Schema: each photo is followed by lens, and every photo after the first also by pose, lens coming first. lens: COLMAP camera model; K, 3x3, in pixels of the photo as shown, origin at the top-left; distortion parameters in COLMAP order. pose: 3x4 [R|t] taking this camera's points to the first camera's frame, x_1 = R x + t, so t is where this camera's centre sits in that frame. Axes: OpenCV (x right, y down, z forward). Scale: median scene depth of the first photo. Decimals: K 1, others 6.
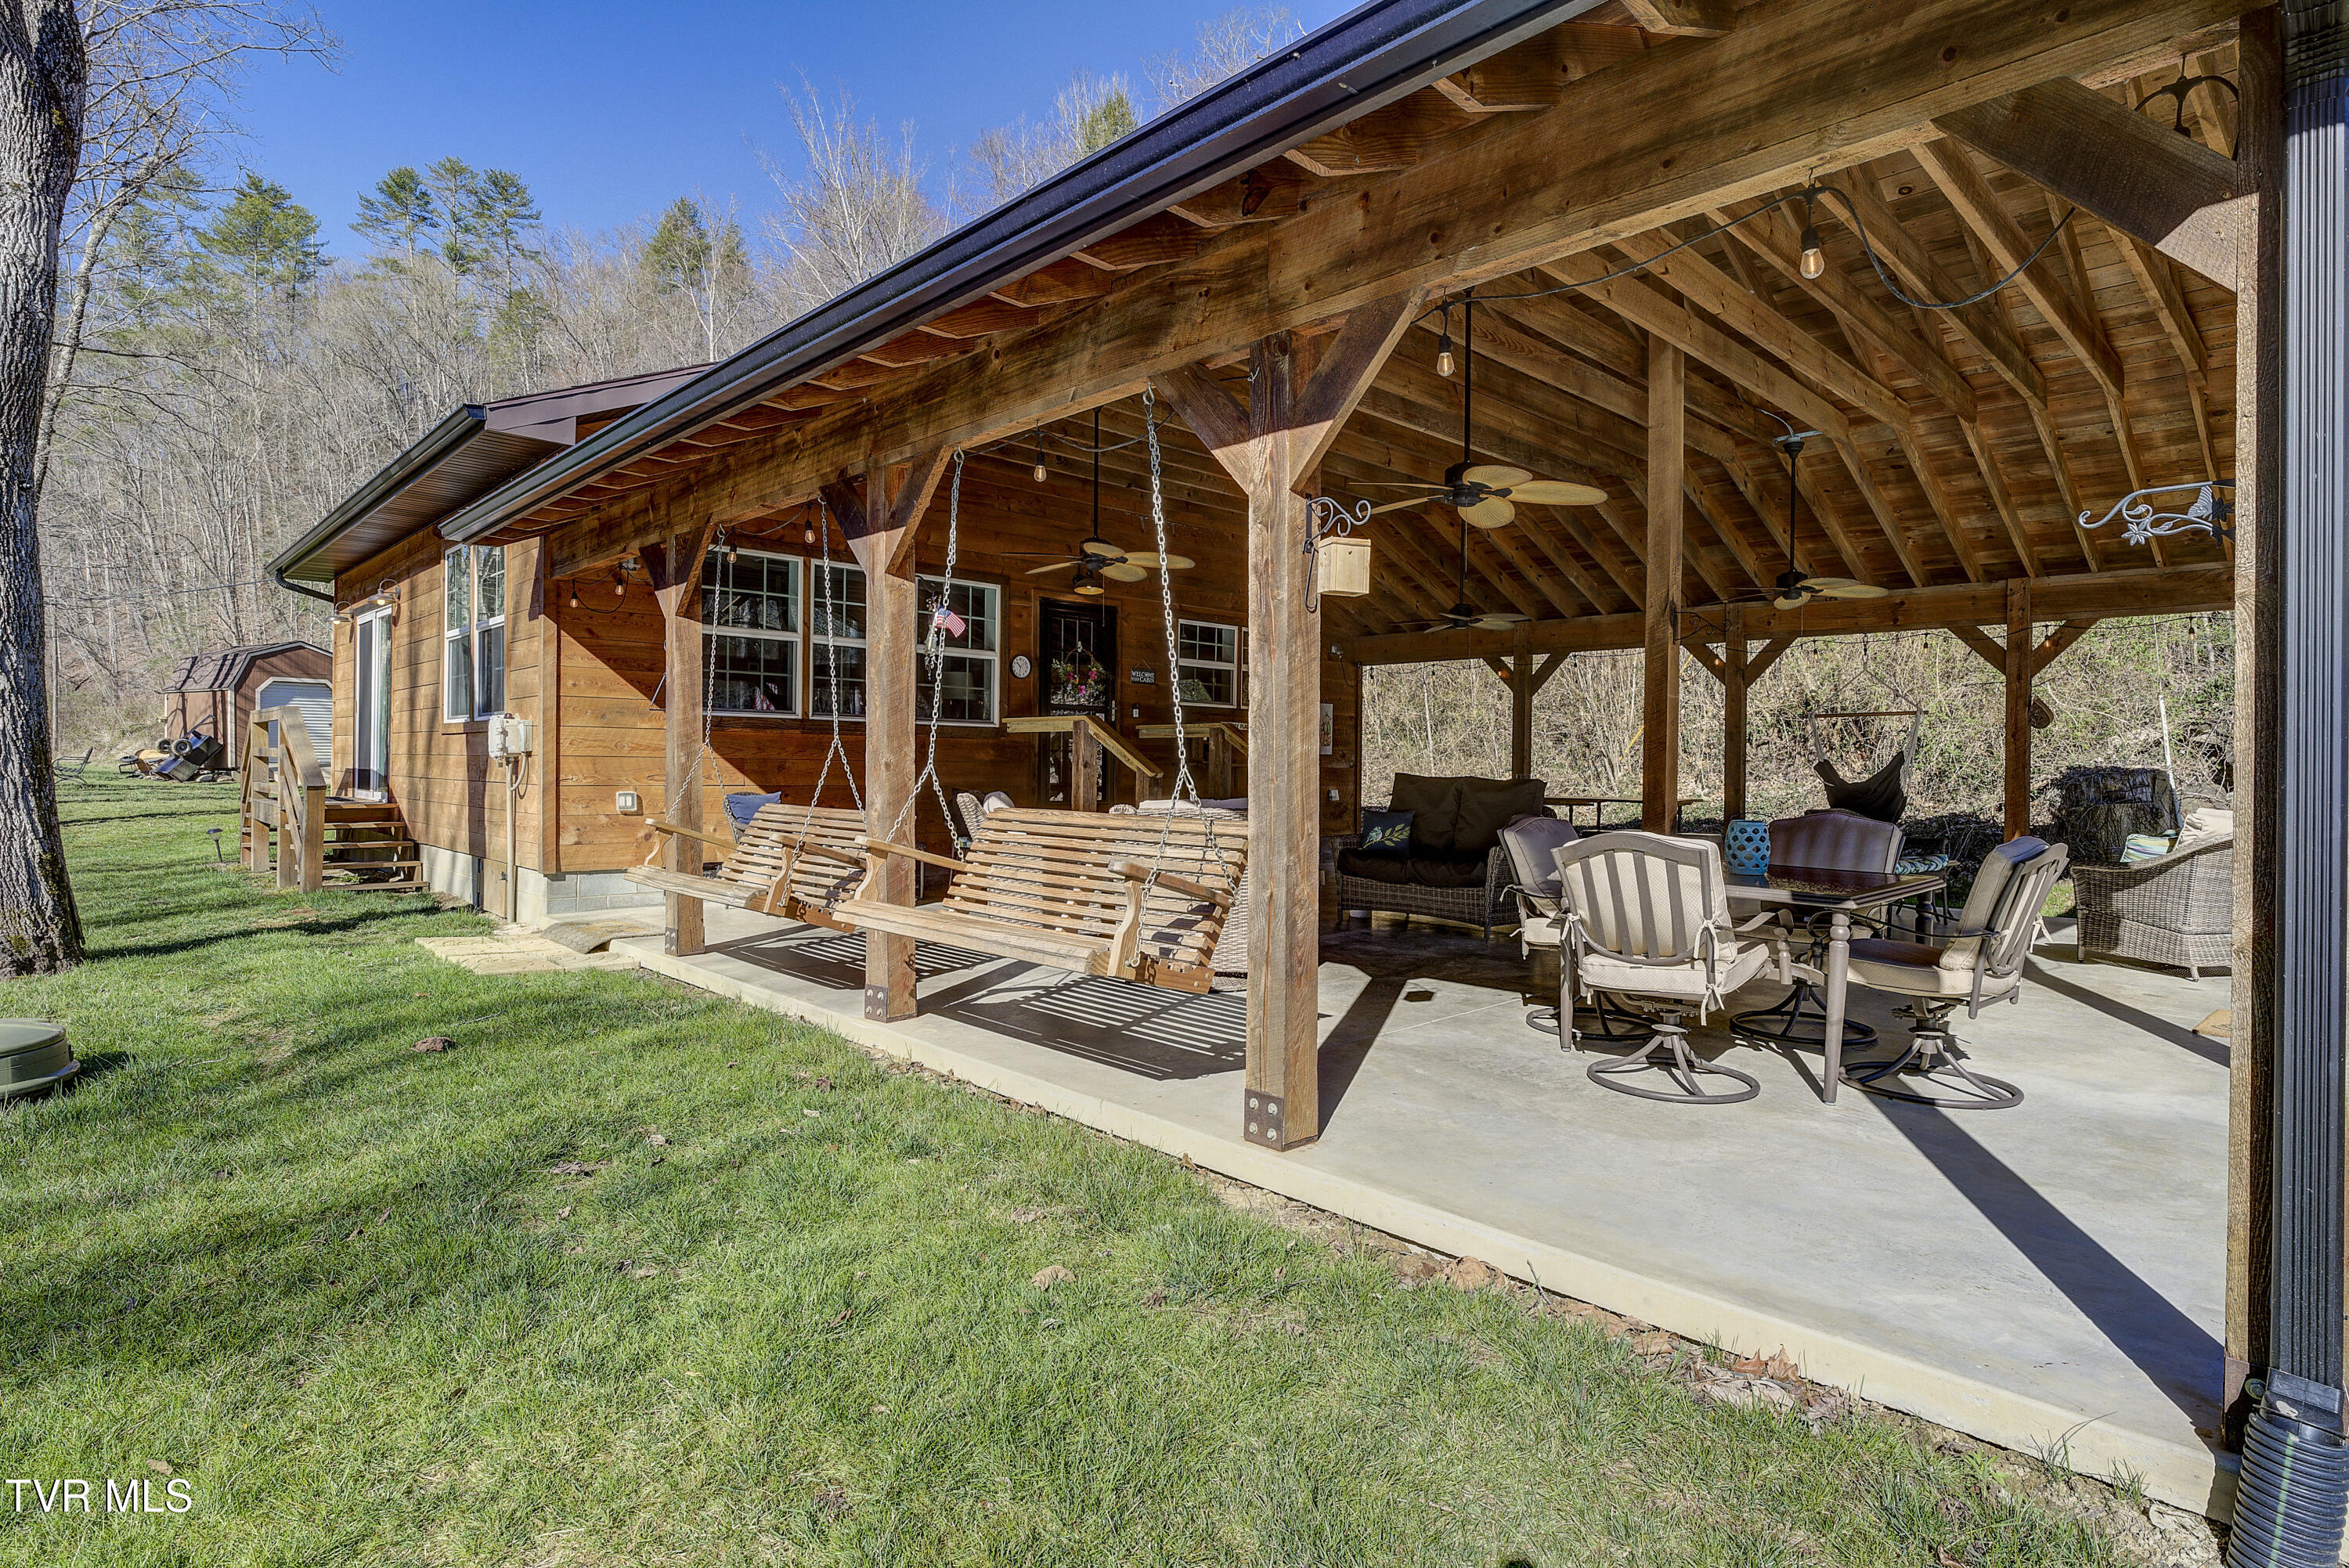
lens RADIAL K [[1204.2, 0, 1159.6], [0, 1204.2, 776.6], [0, 0, 1]] dist [-0.013134, 0.004394]
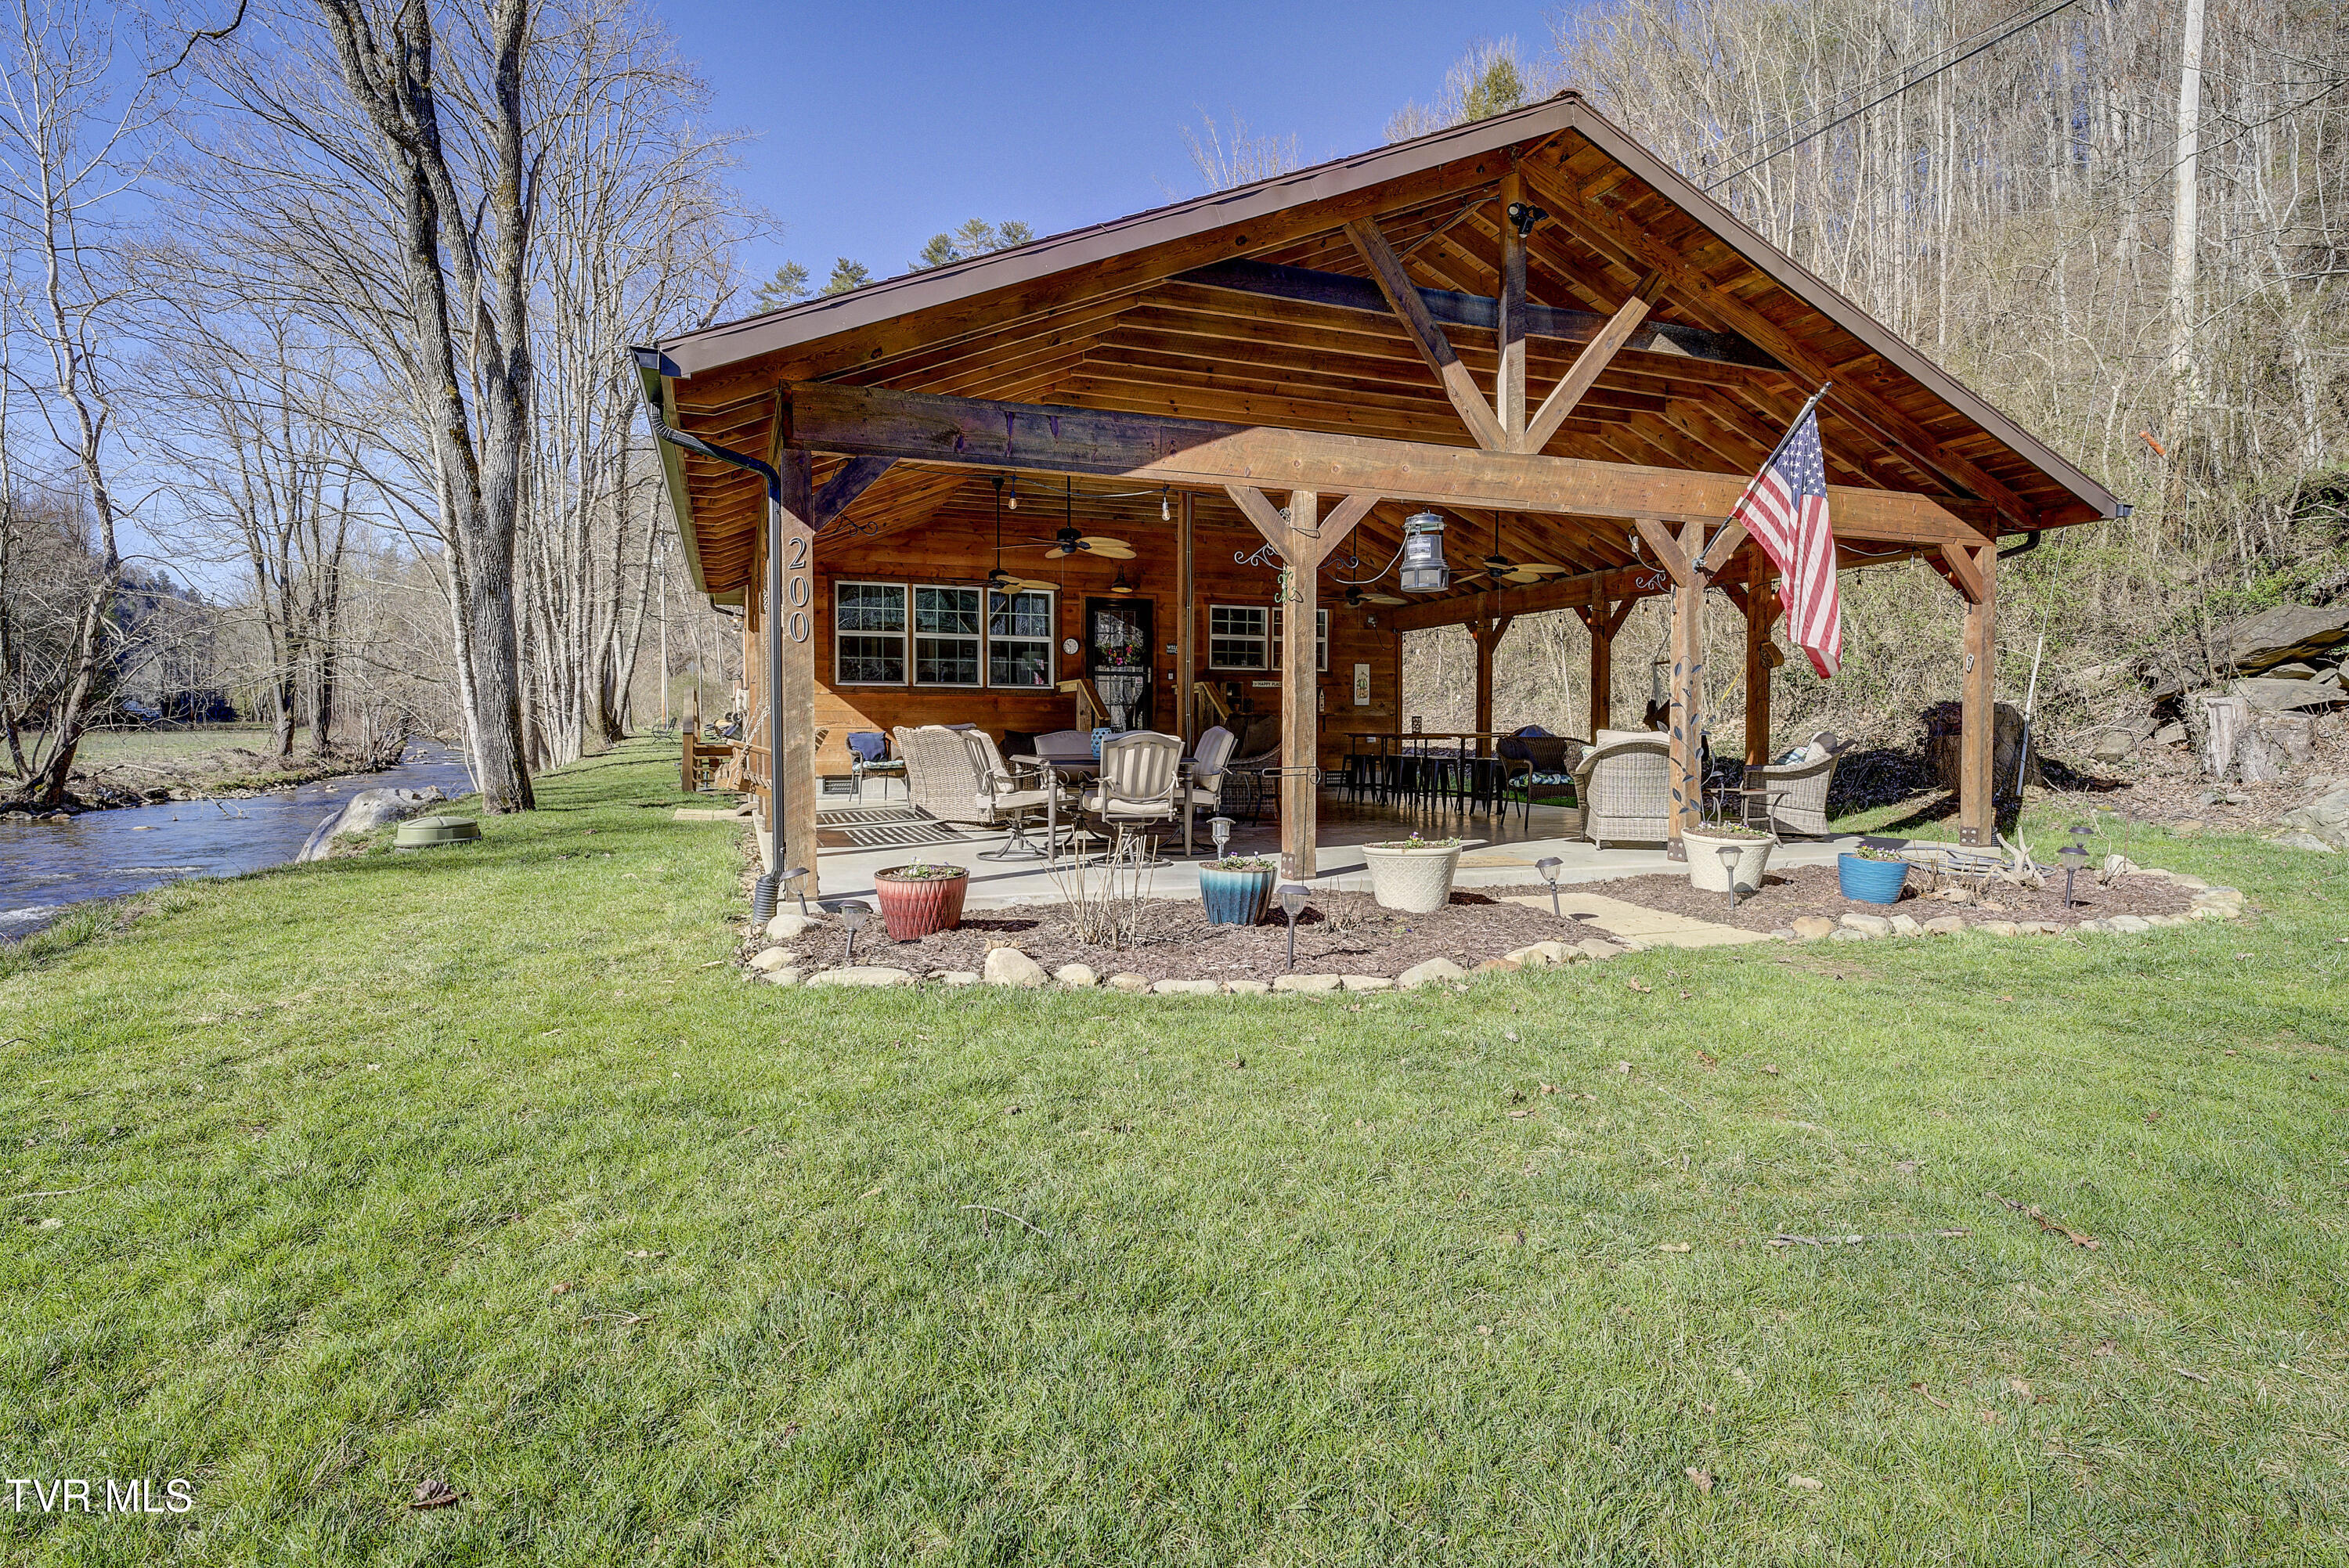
lens RADIAL K [[1204.2, 0, 1157.5], [0, 1204.2, 778.0], [0, 0, 1]] dist [-0.013134, 0.004394]
pose [[0.915876, 0.006073, -0.401415, 0.568710], [0.005378, 0.999610, 0.027393, 0.028009], [0.401425, -0.027247, 0.915487, -0.288398]]
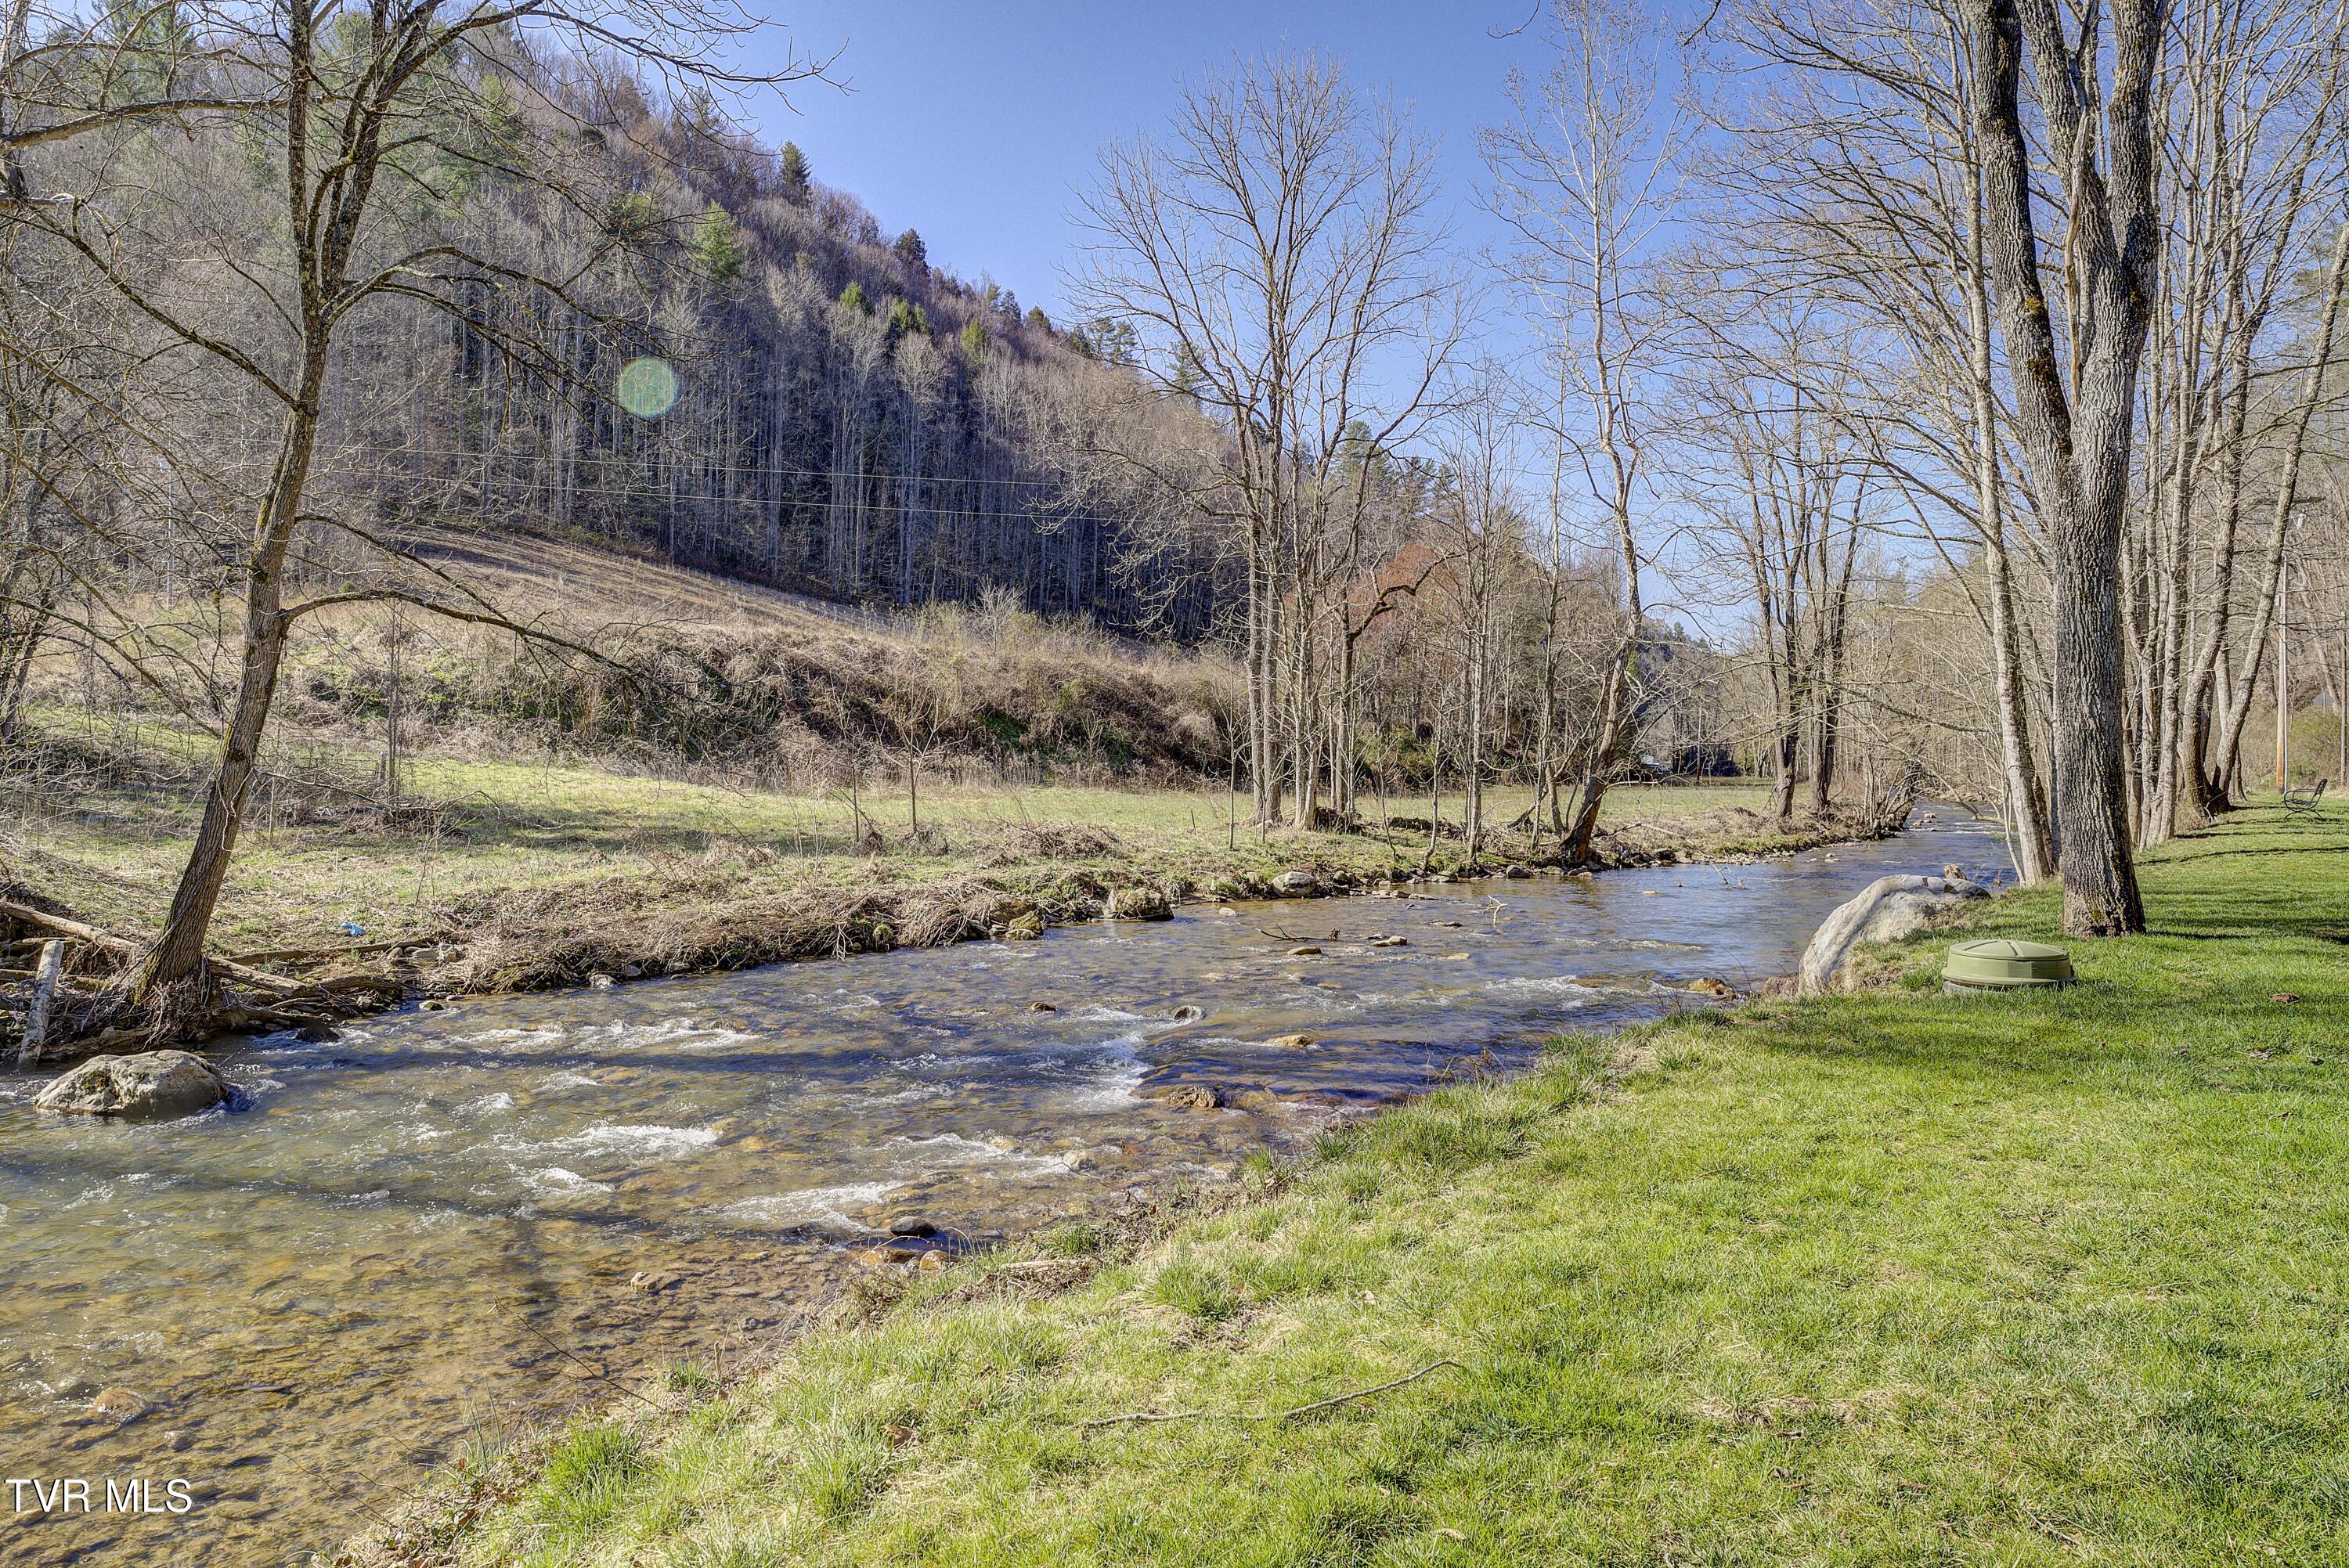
lens RADIAL K [[1525.4, 0, 1249.1], [0, 1525.4, 764.9], [0, 0, 1]] dist [0.034201, -0.004595]
pose [[0.192969, -0.017309, -0.981052, 0.364952], [-0.018004, 0.999614, -0.021178, 0.014071], [0.981040, 0.021750, 0.192583, -0.184003]]
